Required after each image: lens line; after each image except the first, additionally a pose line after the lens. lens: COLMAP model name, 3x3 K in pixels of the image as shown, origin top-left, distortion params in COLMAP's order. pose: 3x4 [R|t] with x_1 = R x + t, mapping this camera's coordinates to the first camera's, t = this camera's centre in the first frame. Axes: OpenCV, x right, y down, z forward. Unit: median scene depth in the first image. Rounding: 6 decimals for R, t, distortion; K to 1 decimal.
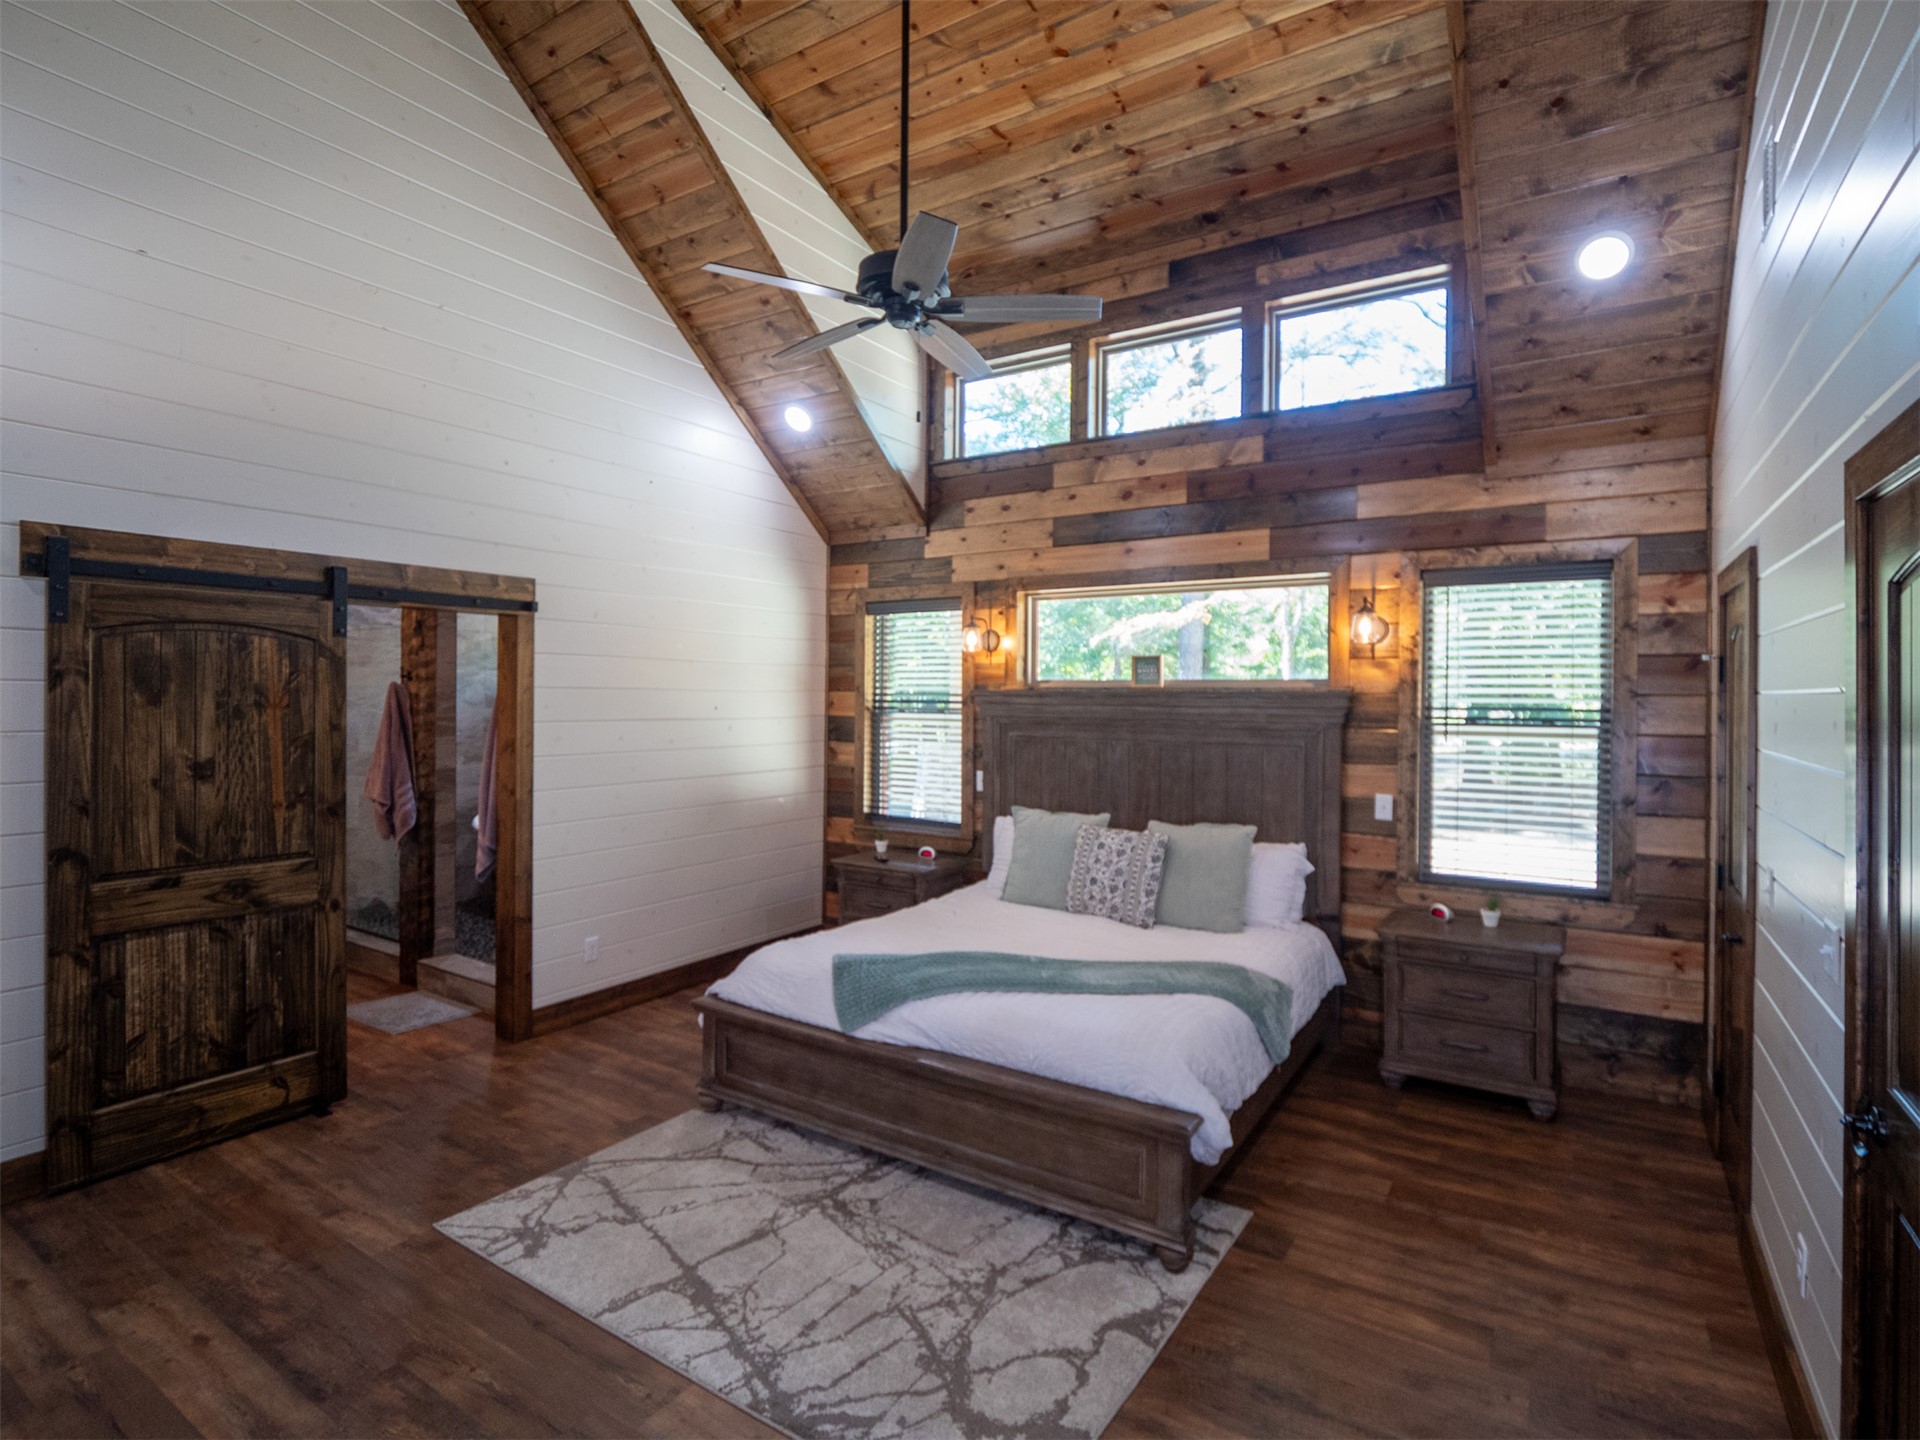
lens RADIAL K [[947.4, 0, 985.5], [0, 947.4, 698.1], [0, 0, 1]] dist [-0.012927, -0.000492]
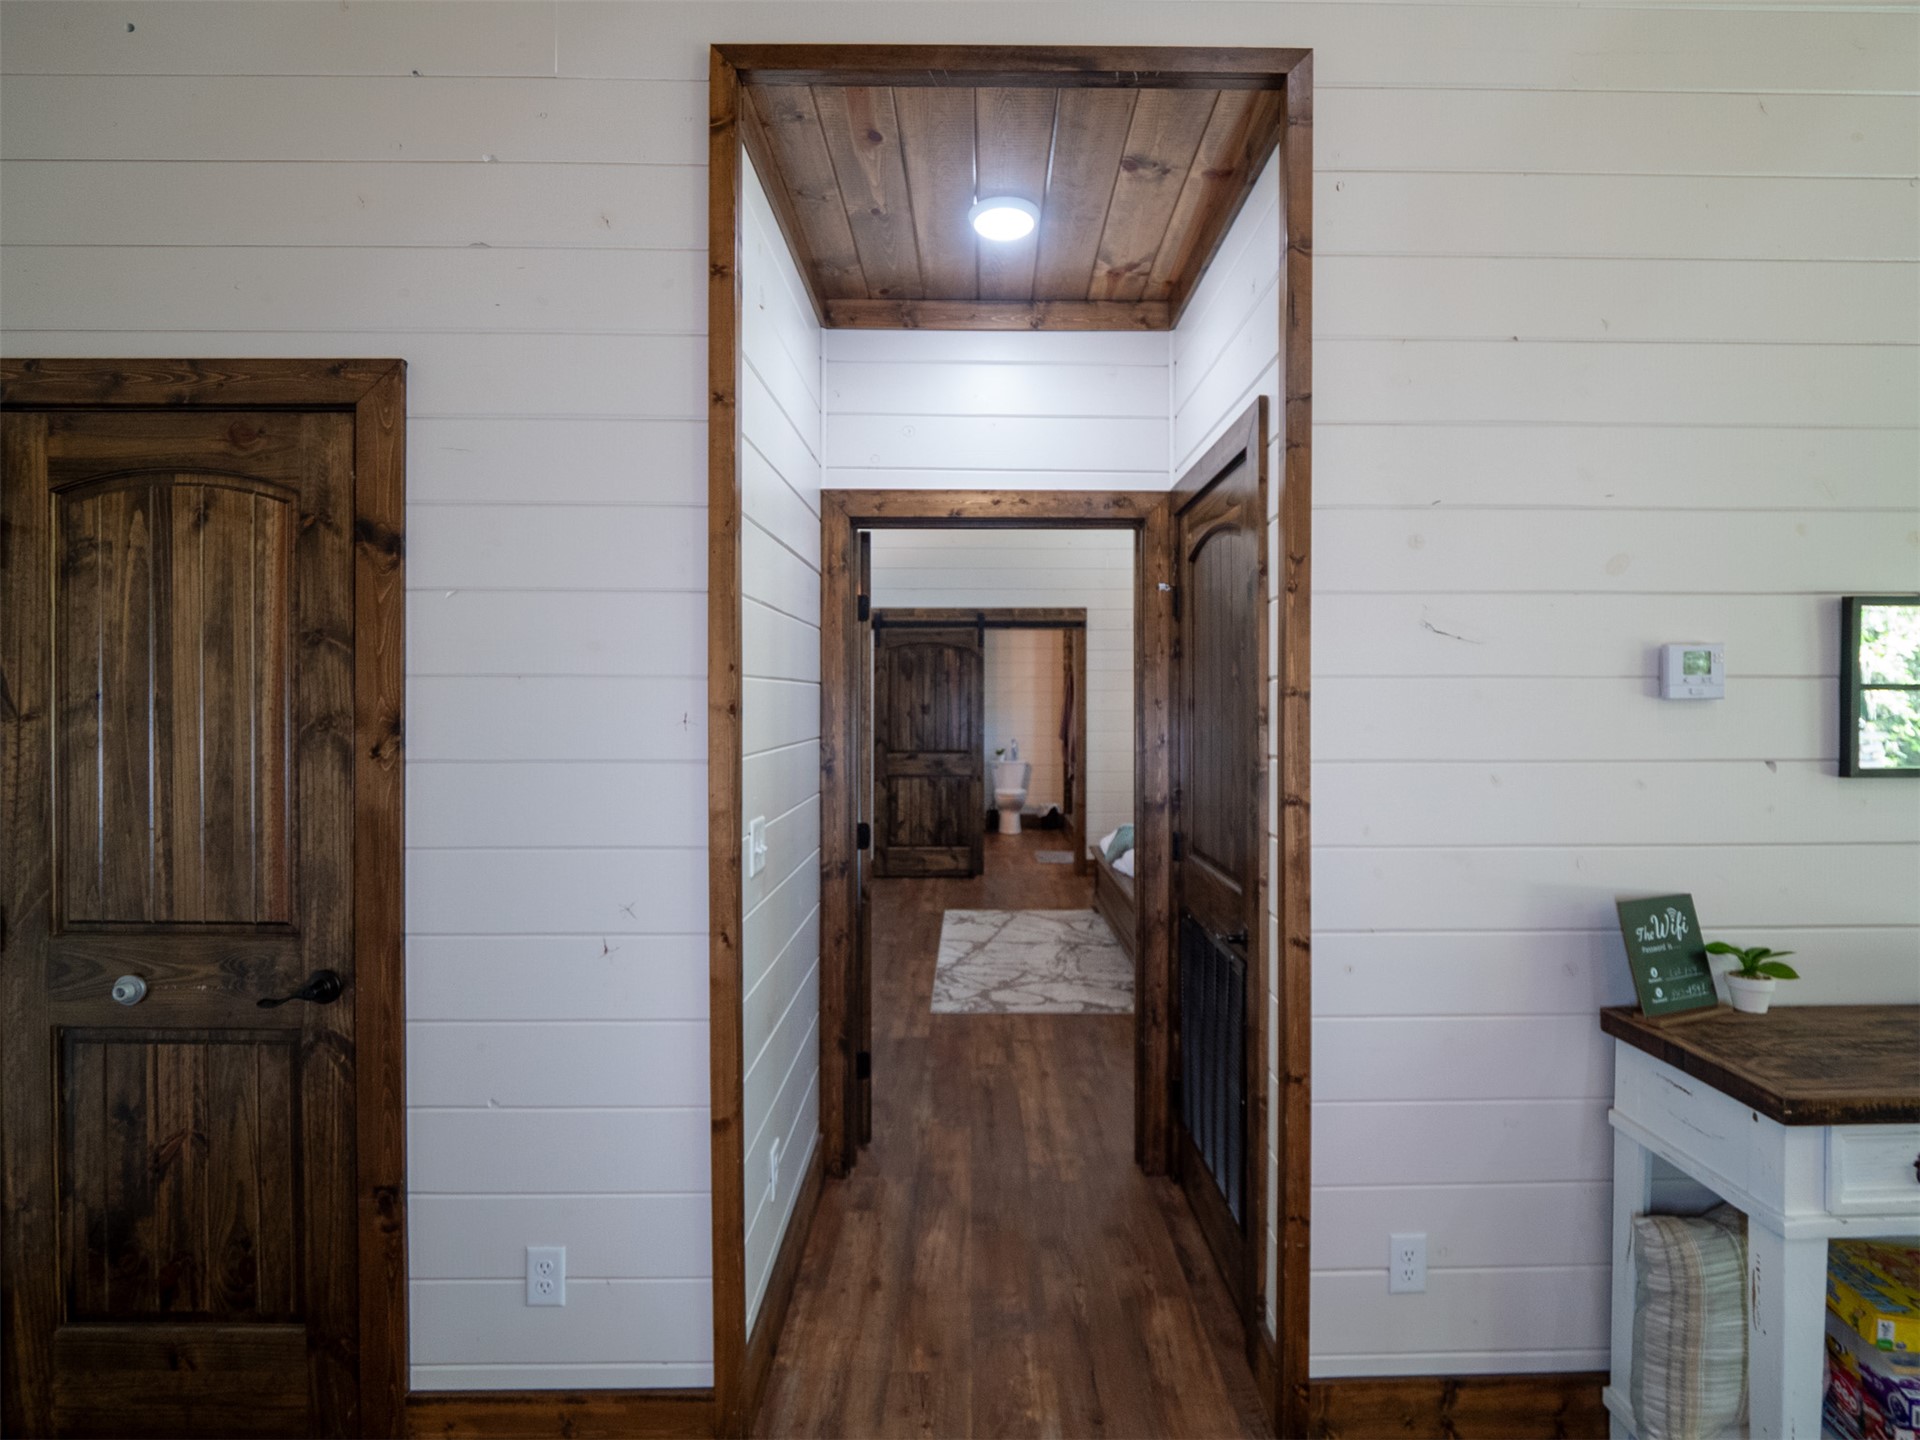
lens RADIAL K [[947.4, 0, 985.5], [0, 947.4, 698.1], [0, 0, 1]] dist [-0.012927, -0.000492]
pose [[0.539941, -0.008496, -0.841660, 1.194745], [0.002321, 0.999960, -0.008605, 0.071720], [0.841700, 0.002693, 0.539940, -0.111725]]
